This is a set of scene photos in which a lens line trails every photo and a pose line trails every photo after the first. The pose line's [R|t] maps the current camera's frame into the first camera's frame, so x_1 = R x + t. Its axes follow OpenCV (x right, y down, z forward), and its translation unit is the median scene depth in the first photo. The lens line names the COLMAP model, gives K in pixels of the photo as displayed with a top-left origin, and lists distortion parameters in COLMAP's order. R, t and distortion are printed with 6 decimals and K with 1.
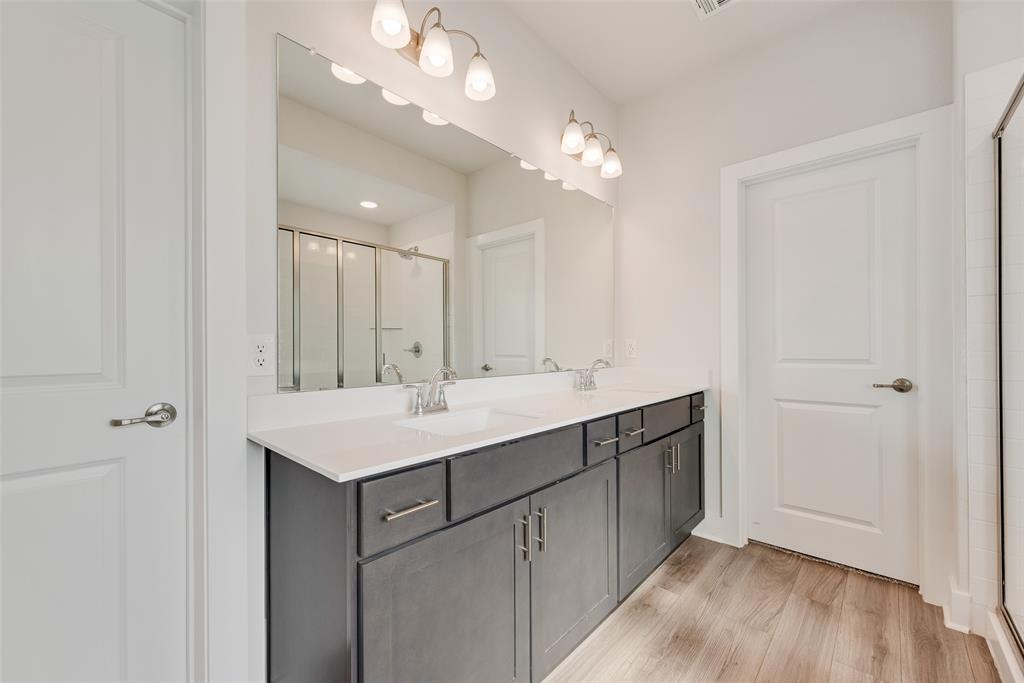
lens RADIAL K [[407.2, 0, 510.4], [0, 407.2, 347.1], [0, 0, 1]] dist [0.003522, -0.000690]
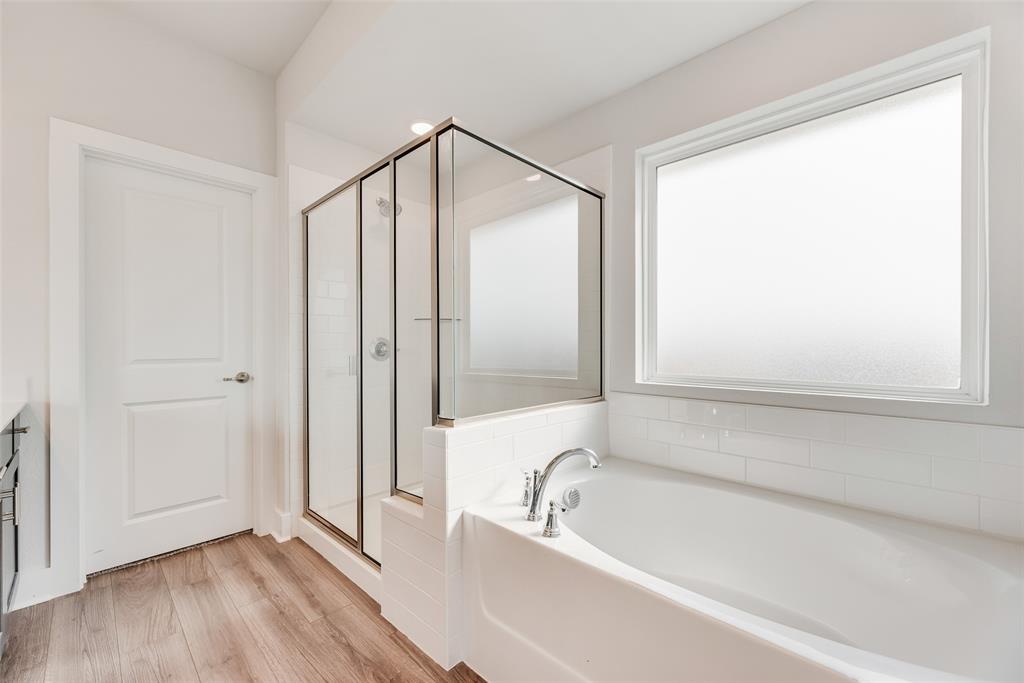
lens RADIAL K [[407.2, 0, 512.8], [0, 407.2, 346.7], [0, 0, 1]] dist [0.003522, -0.000690]
pose [[0.031899, 0.003109, 0.999486, -0.284752], [0.000548, 0.999995, -0.003128, 0.001957], [-0.999491, 0.000648, 0.031897, 0.116882]]
